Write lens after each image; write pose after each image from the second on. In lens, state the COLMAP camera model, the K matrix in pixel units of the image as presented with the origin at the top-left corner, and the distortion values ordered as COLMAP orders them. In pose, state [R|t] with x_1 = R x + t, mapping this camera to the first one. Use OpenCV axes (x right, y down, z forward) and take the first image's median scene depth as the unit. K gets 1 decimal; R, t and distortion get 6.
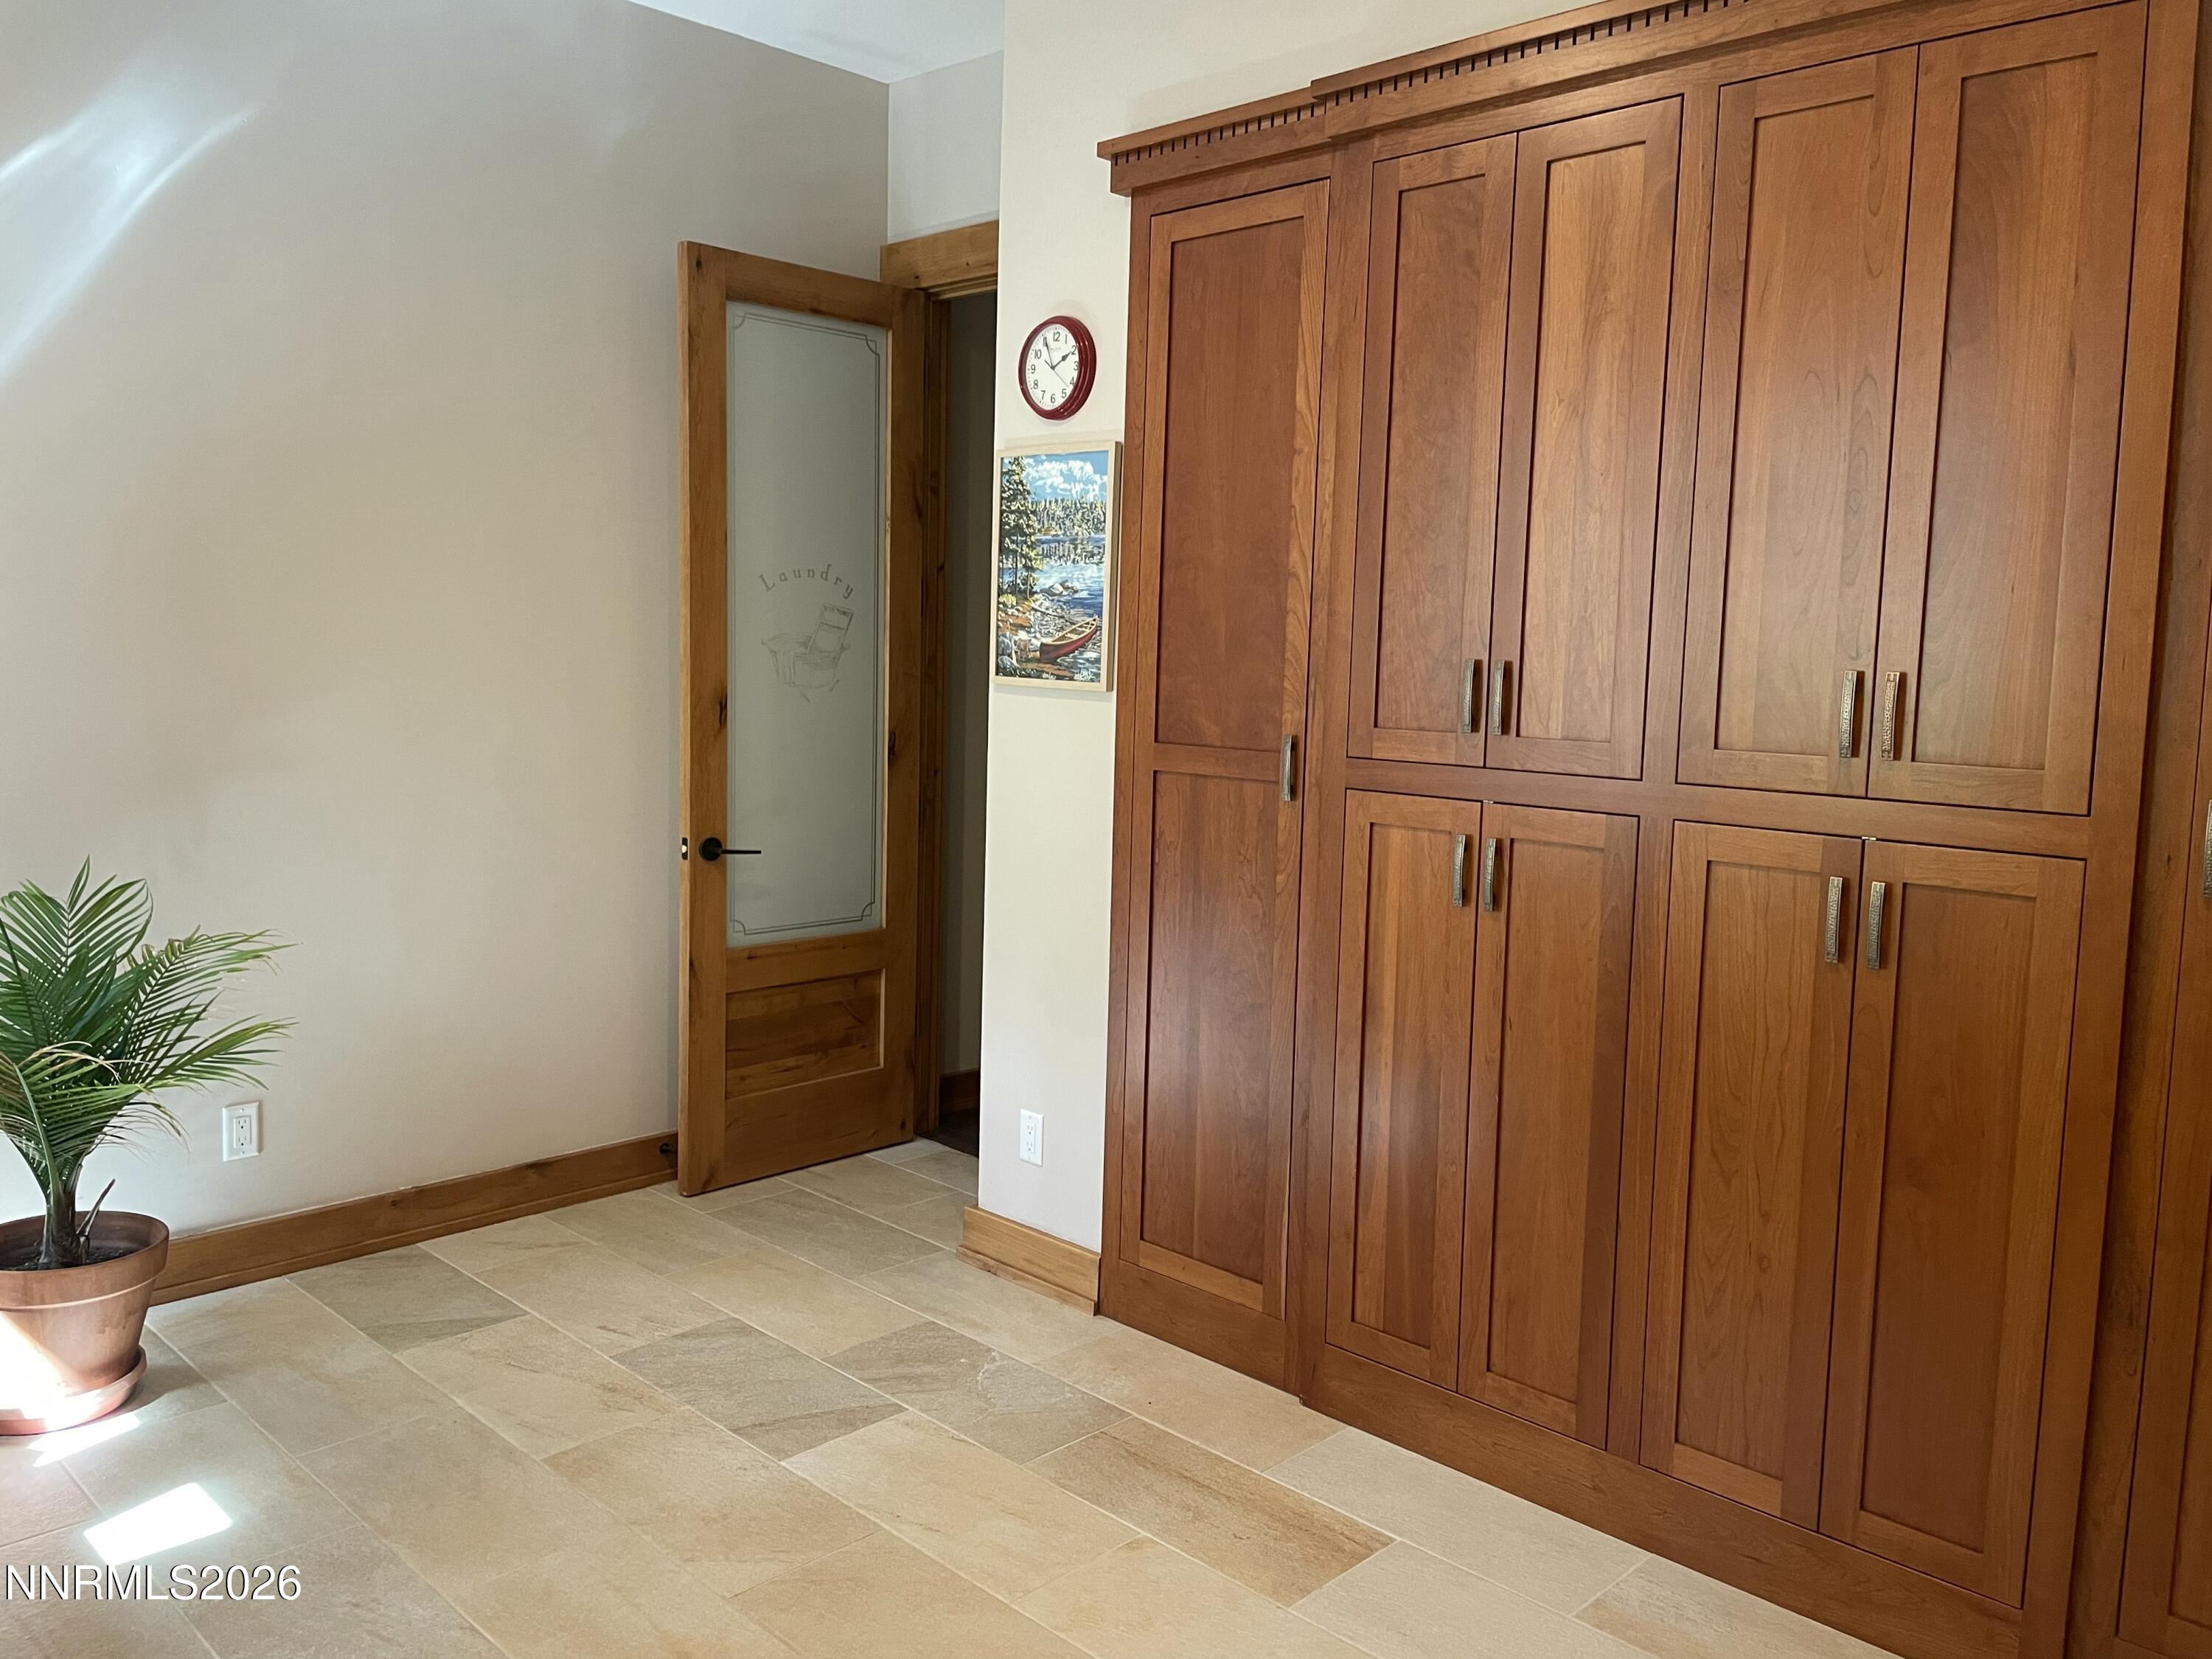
lens RADIAL K [[1678.7, 0, 1112.8], [0, 1678.7, 818.7], [0, 0, 1]] dist [0.078468, -0.096827]
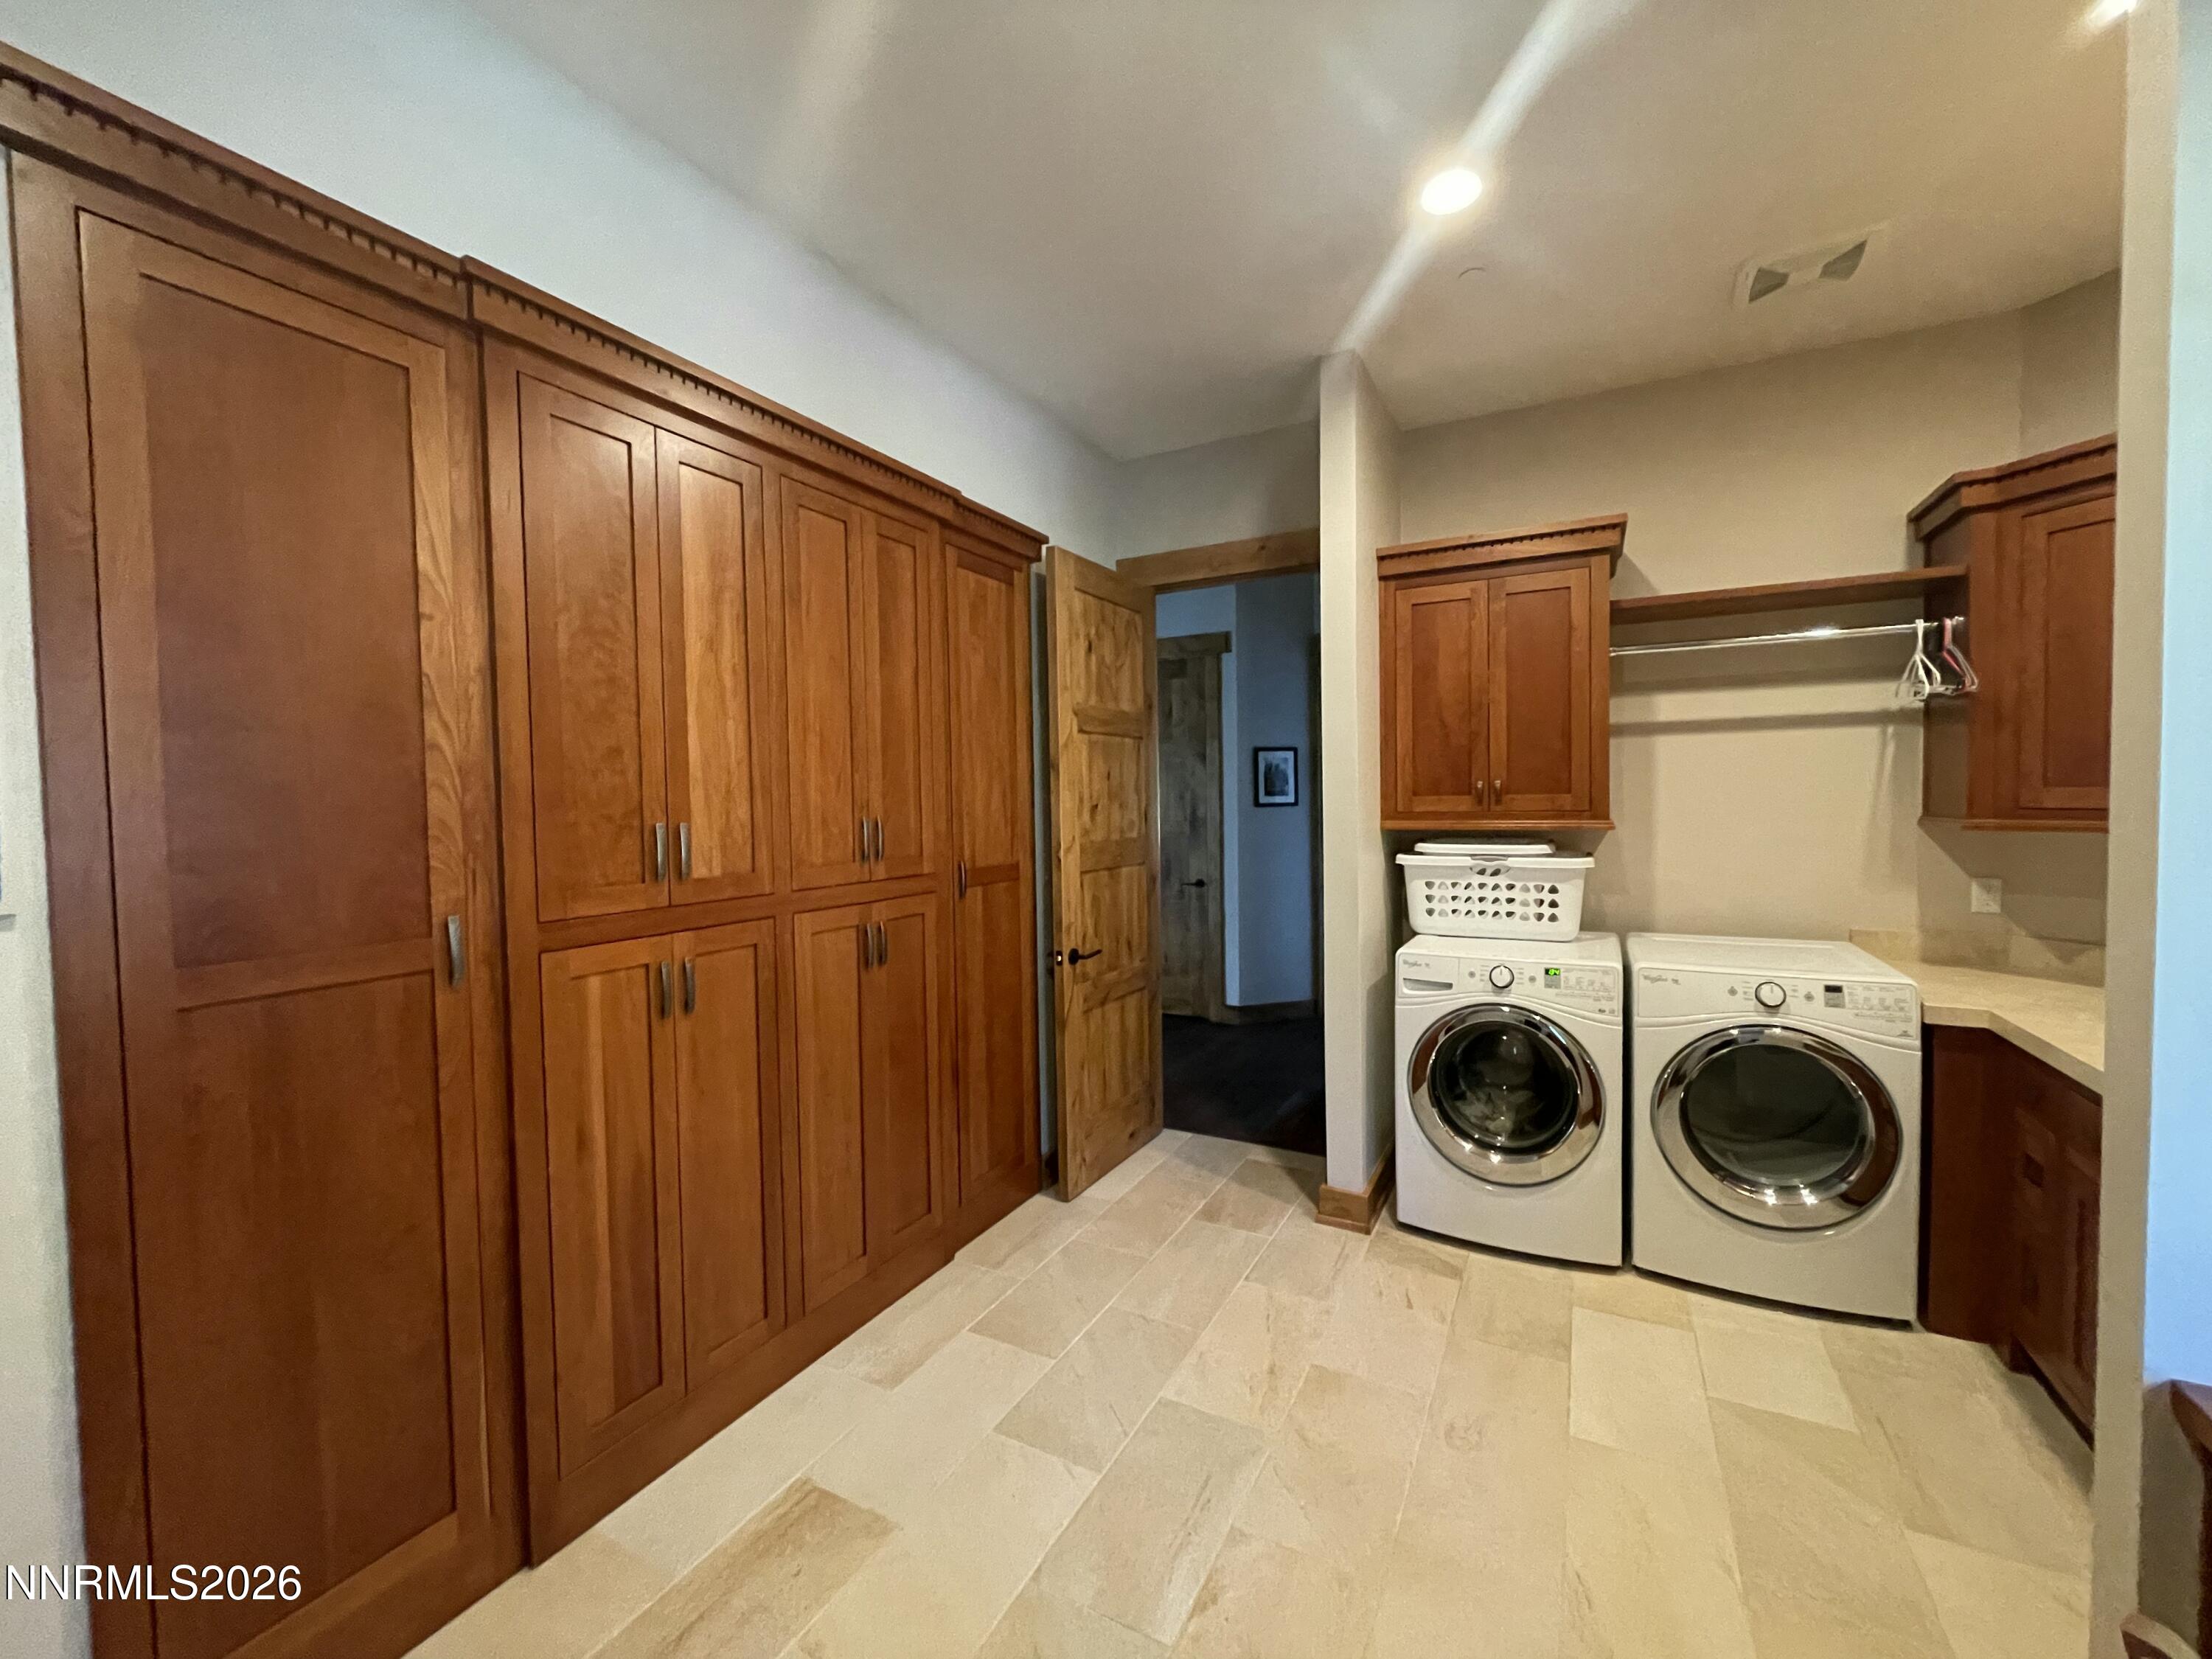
lens RADIAL K [[898.8, 0, 1116.5], [0, 898.8, 834.8], [0, 0, 1]] dist [-0.016691, -0.000179]
pose [[-0.282639, -0.059968, 0.957350, -0.501815], [0.105349, 0.990066, 0.093119, -0.107637], [-0.953424, 0.127175, -0.273513, 0.819201]]
